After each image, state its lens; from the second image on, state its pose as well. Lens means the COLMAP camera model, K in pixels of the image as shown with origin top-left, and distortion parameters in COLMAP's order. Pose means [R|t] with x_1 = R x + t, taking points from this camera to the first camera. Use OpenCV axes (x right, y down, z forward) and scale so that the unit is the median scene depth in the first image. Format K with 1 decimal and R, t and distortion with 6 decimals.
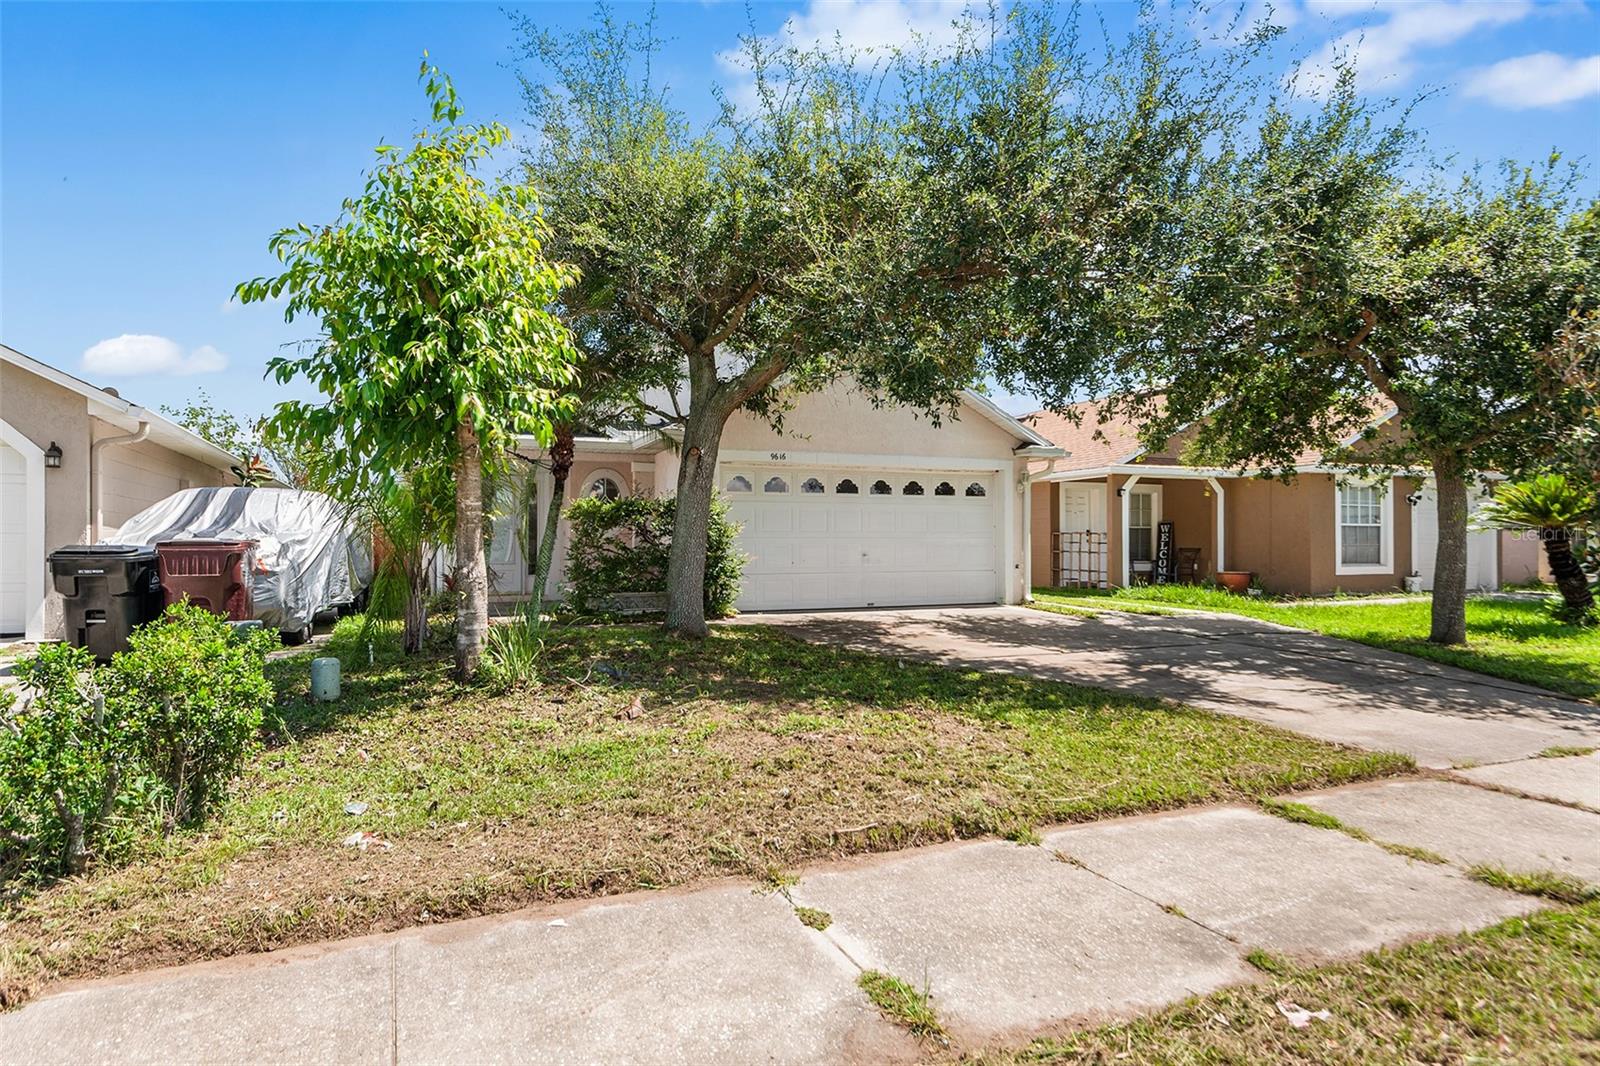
lens RADIAL K [[1038.1, 0, 797.4], [0, 1038.1, 531.9], [0, 0, 1]] dist [0.018793, -0.002701]
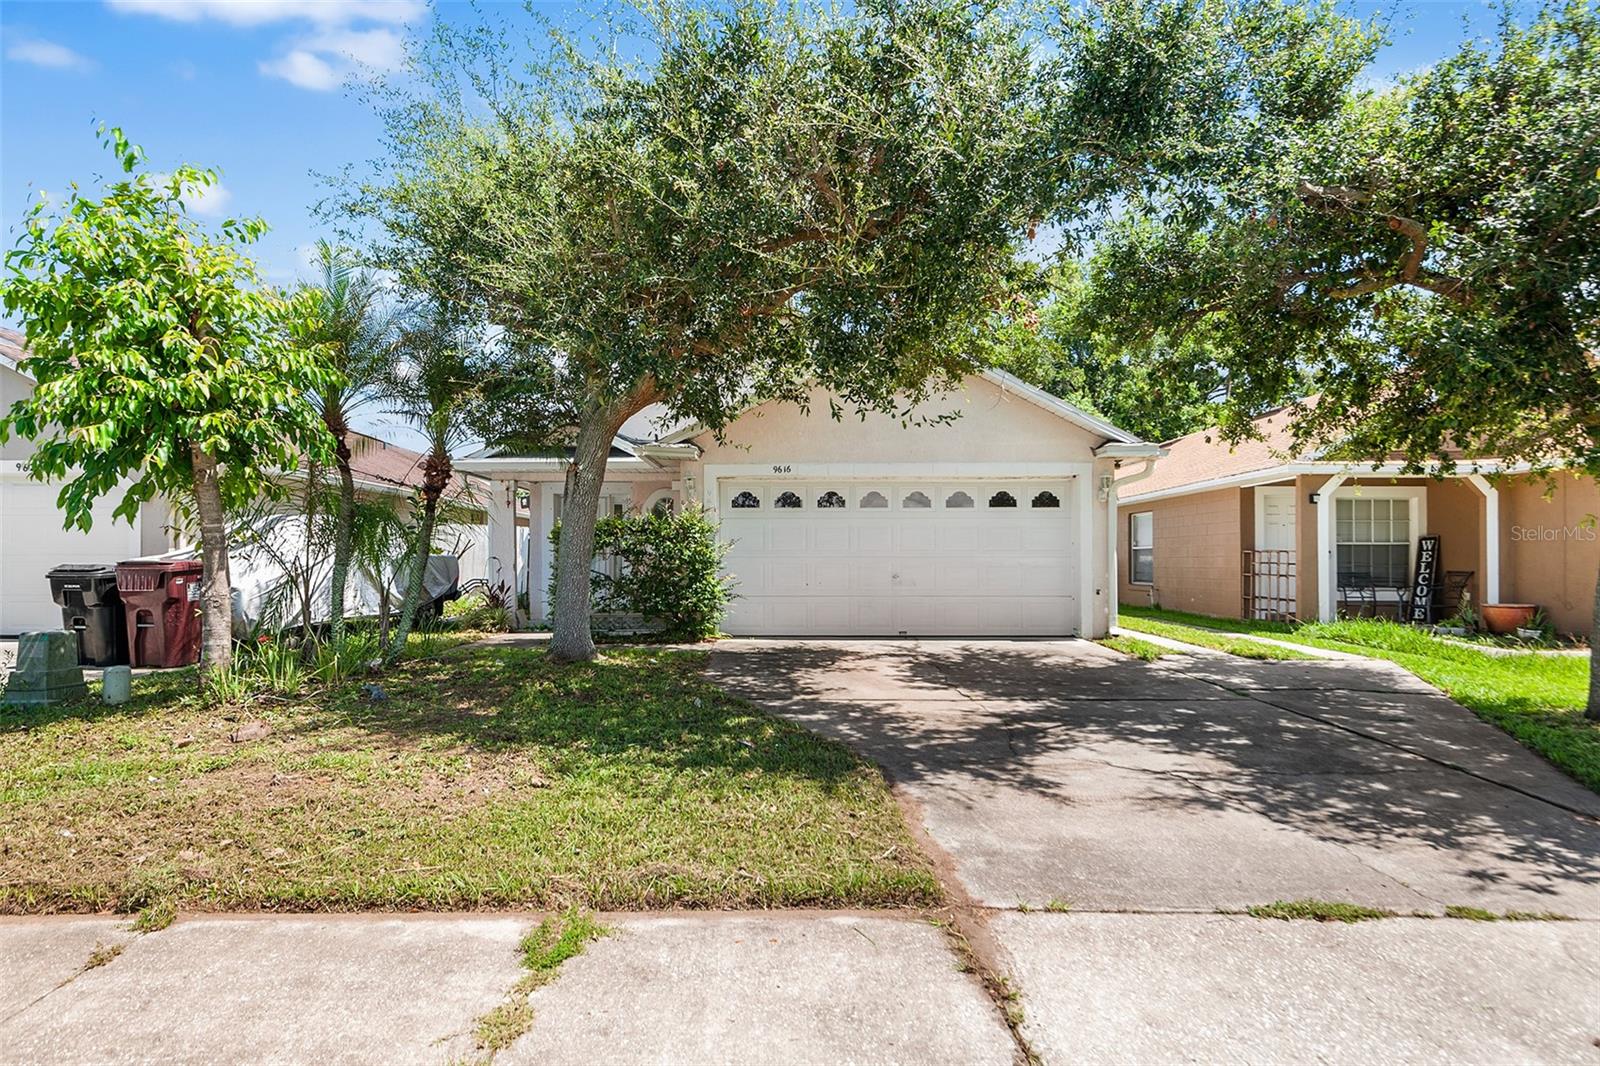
lens RADIAL K [[1038.1, 0, 800.1], [0, 1038.1, 537.4], [0, 0, 1]] dist [0.018793, -0.002701]
pose [[0.902208, -0.010085, -0.431184, 0.354562], [0.003952, 0.999878, -0.015118, 0.001746], [0.431284, 0.011935, 0.902137, 0.159915]]
